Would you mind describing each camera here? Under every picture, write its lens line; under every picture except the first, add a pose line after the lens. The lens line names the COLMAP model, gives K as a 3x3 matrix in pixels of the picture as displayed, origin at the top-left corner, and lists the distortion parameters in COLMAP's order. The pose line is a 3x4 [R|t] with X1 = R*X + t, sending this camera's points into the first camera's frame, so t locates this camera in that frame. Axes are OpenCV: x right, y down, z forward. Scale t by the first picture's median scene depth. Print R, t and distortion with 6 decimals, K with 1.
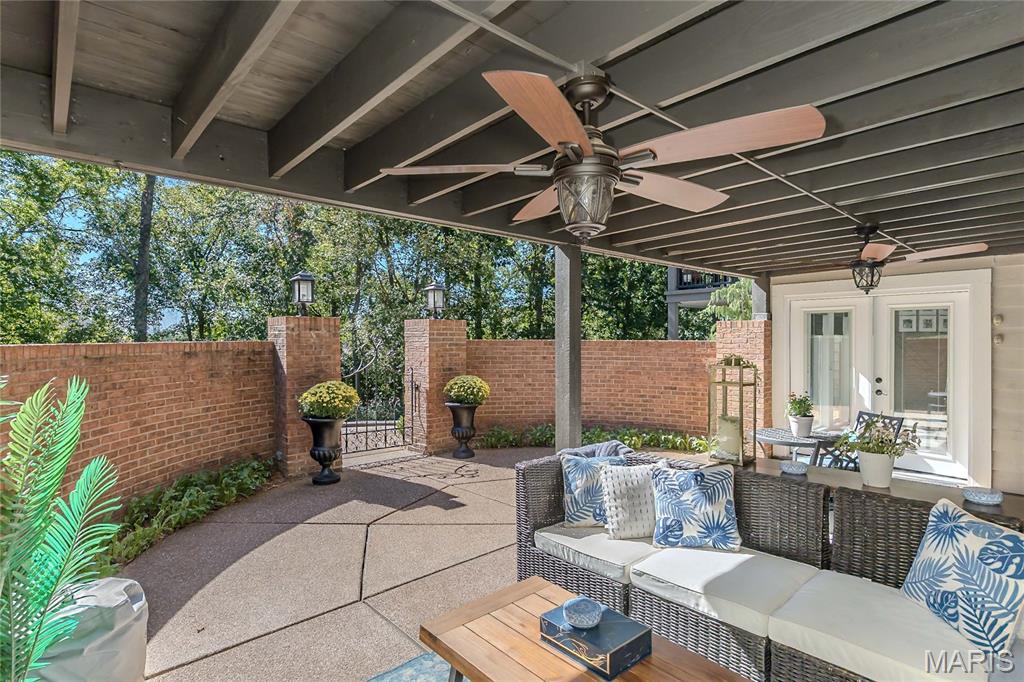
lens RADIAL K [[523.6, 0, 512.5], [0, 523.6, 336.1], [0, 0, 1]] dist [-0.000173, 0.000281]
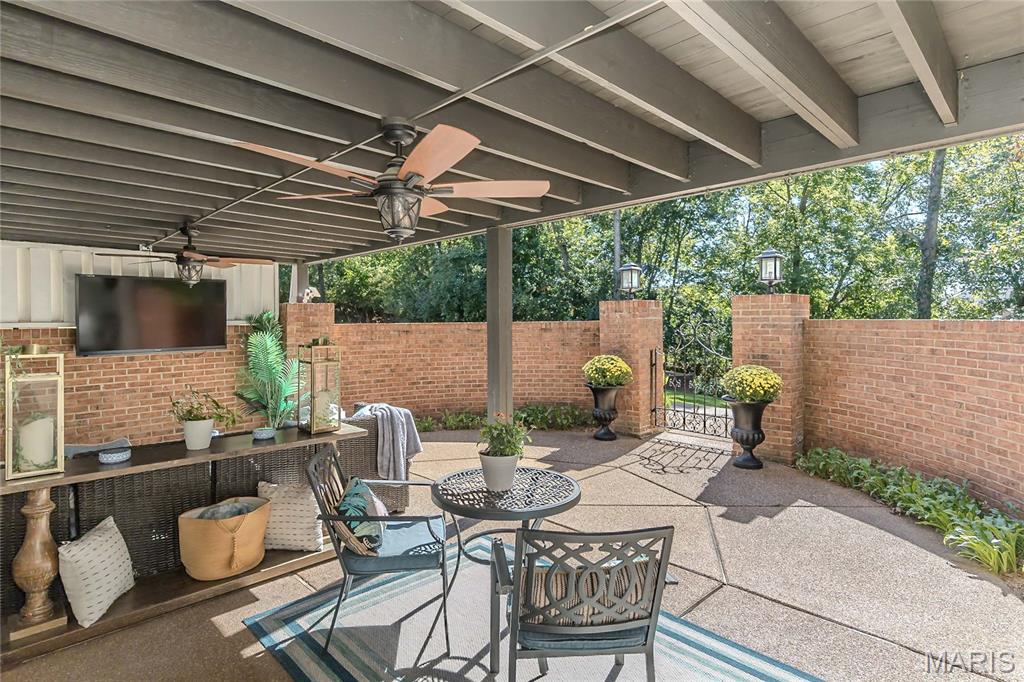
lens RADIAL K [[523.6, 0, 512.8], [0, 523.6, 342.3], [0, 0, 1]] dist [-0.000173, 0.000281]
pose [[0.055948, 0.032735, -0.997897, 0.699354], [-0.000736, 0.999463, 0.032745, 0.015919], [0.998433, -0.001097, 0.055942, 0.604296]]
